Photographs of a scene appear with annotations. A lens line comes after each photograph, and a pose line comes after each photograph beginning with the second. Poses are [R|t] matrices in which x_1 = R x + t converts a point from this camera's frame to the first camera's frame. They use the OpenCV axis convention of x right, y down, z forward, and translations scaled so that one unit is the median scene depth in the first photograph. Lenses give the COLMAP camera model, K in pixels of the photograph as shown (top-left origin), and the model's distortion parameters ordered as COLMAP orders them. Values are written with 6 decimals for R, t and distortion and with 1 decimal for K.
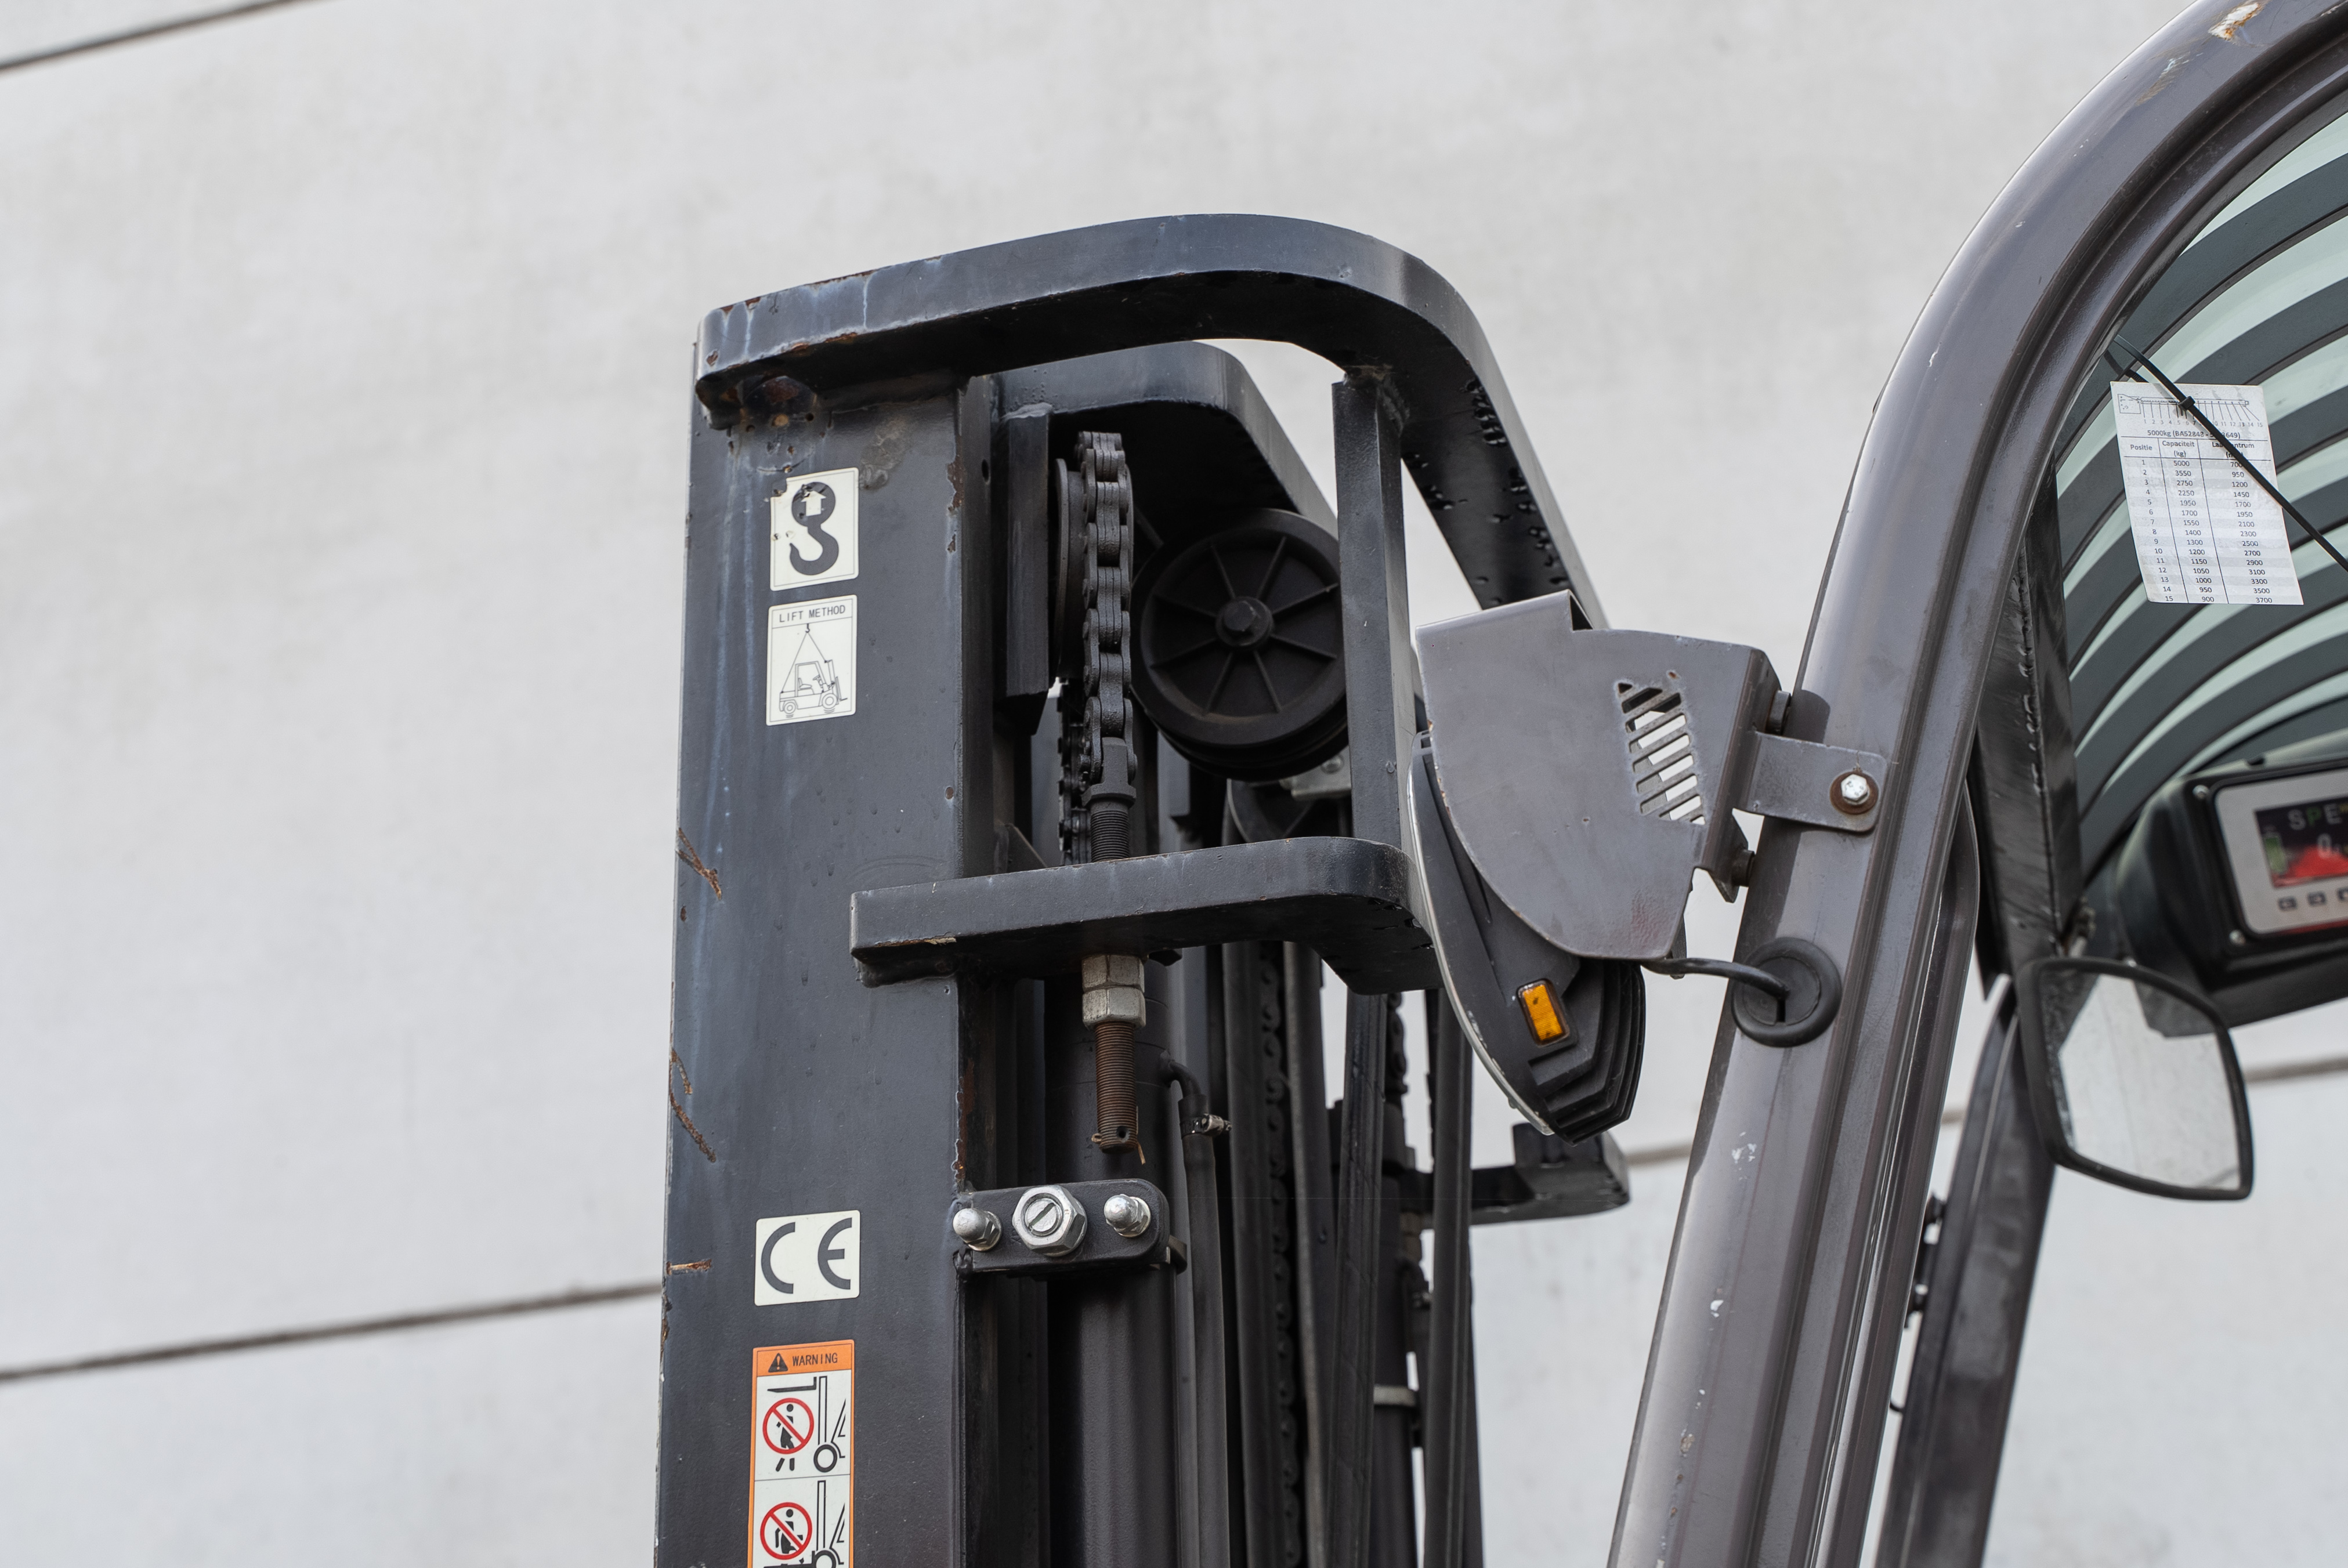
lens RADIAL K [[3138.5, 0, 1174.0], [0, 3138.5, 784.0], [0, 0, 1]] dist [0.046337, 0.008610]
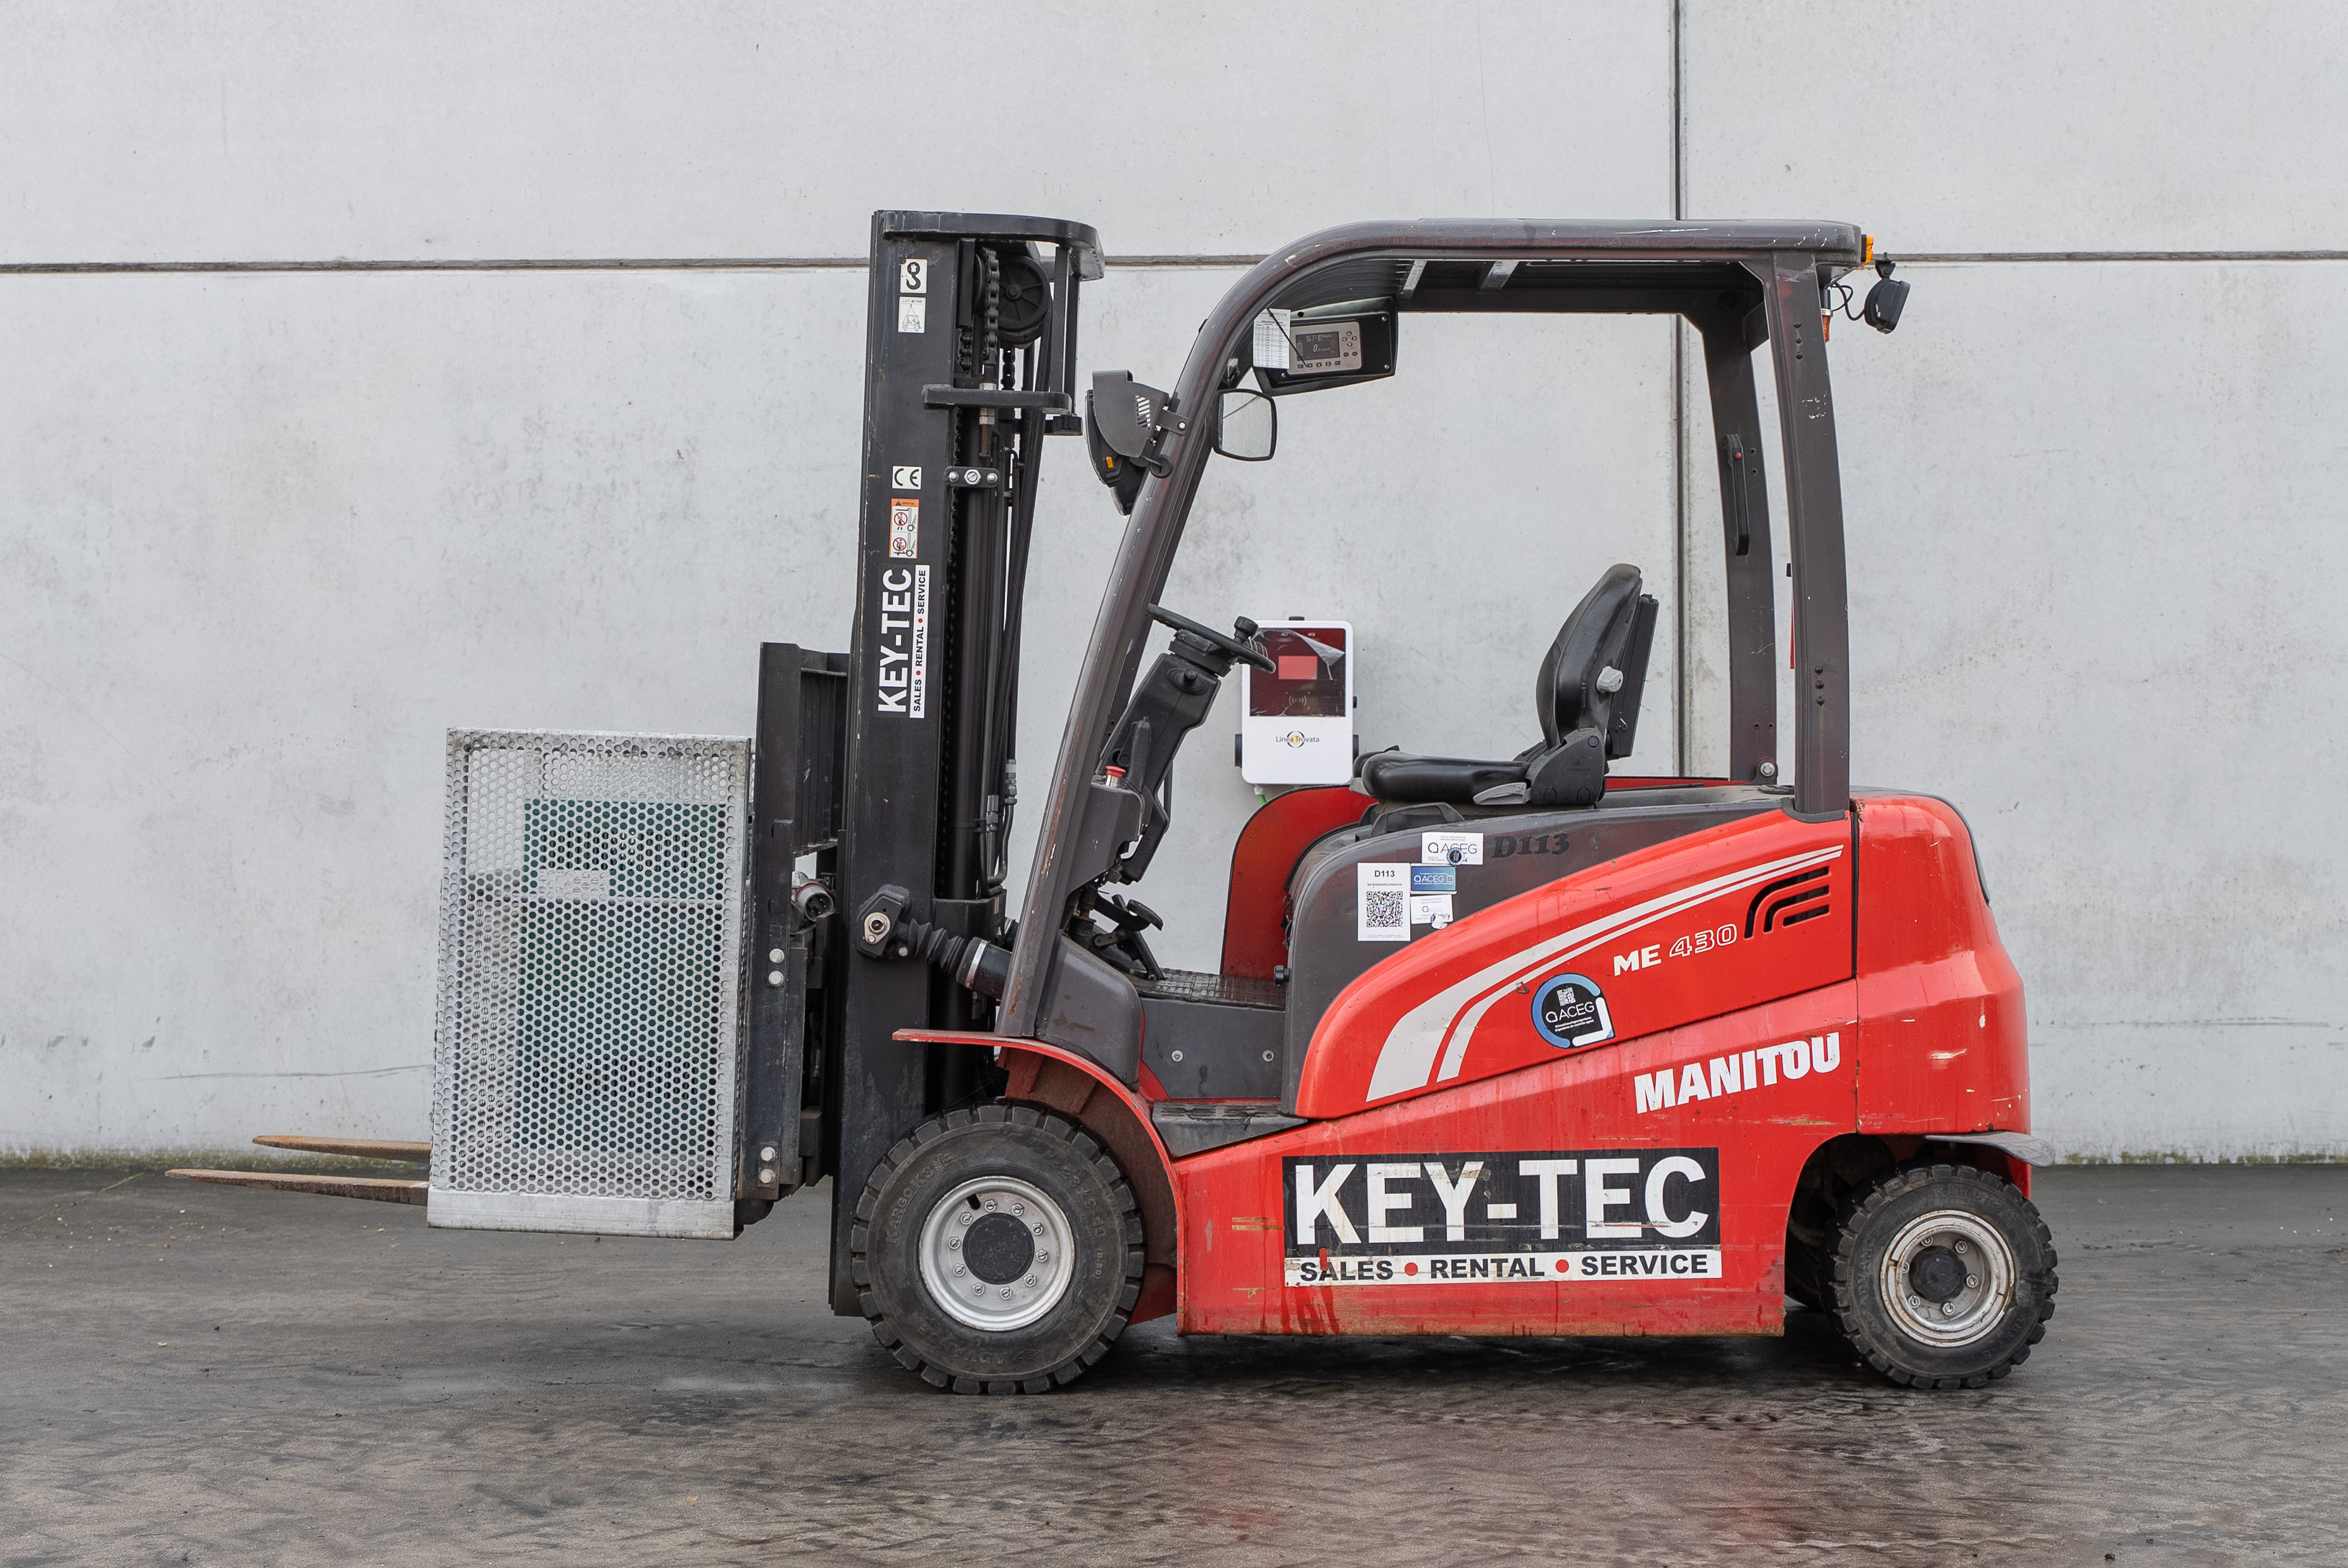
lens RADIAL K [[3724.5, 0, 1174.0], [0, 3724.5, 784.0], [0, 0, 1]] dist [-0.000066, -0.007303]
pose [[0.963866, 0.060396, 0.259452, -0.988980], [-0.148954, 0.929662, 0.336958, -1.125158], [-0.220851, -0.363429, 0.905066, -3.473604]]
